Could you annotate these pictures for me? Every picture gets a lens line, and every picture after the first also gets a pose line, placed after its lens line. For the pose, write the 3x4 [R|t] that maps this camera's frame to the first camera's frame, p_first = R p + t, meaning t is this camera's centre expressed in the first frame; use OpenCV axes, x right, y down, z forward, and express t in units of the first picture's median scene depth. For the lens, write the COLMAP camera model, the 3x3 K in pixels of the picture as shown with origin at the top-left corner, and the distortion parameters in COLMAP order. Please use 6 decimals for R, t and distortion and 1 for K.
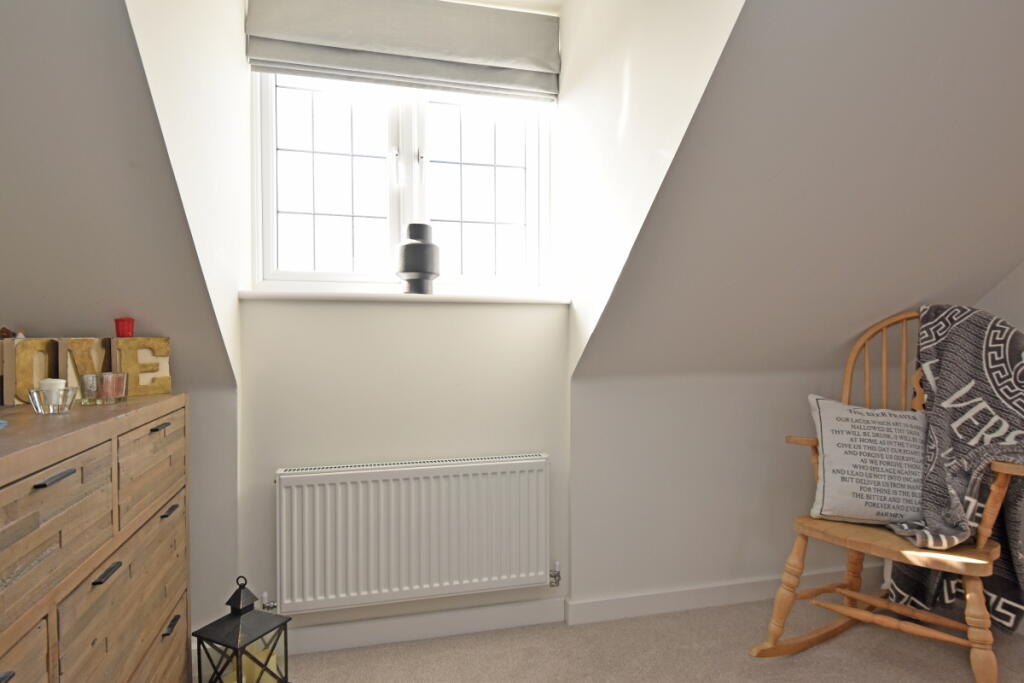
lens RADIAL K [[582.4, 0, 517.7], [0, 582.4, 344.2], [0, 0, 1]] dist [0.008613, -0.012878]
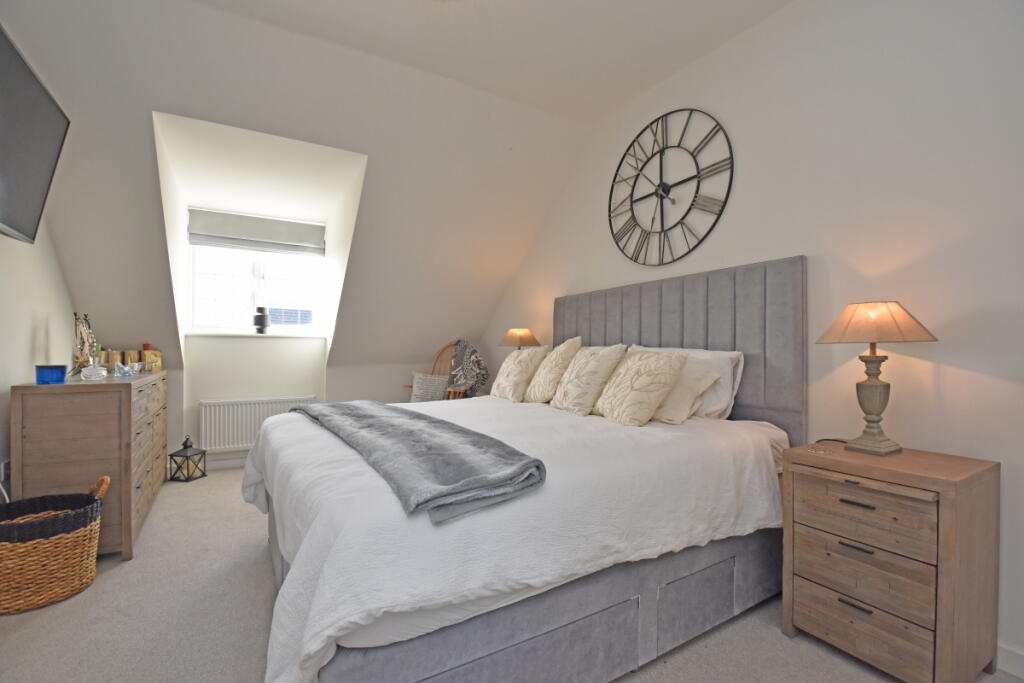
lens RADIAL K [[450.5, 0, 505.4], [0, 450.5, 340.8], [0, 0, 1]] dist [-0.000388, -0.011630]
pose [[0.956992, 0.008001, 0.290002, 0.343570], [0.003145, 0.999275, -0.037950, 0.027169], [-0.290096, 0.037230, 0.956273, -1.455109]]
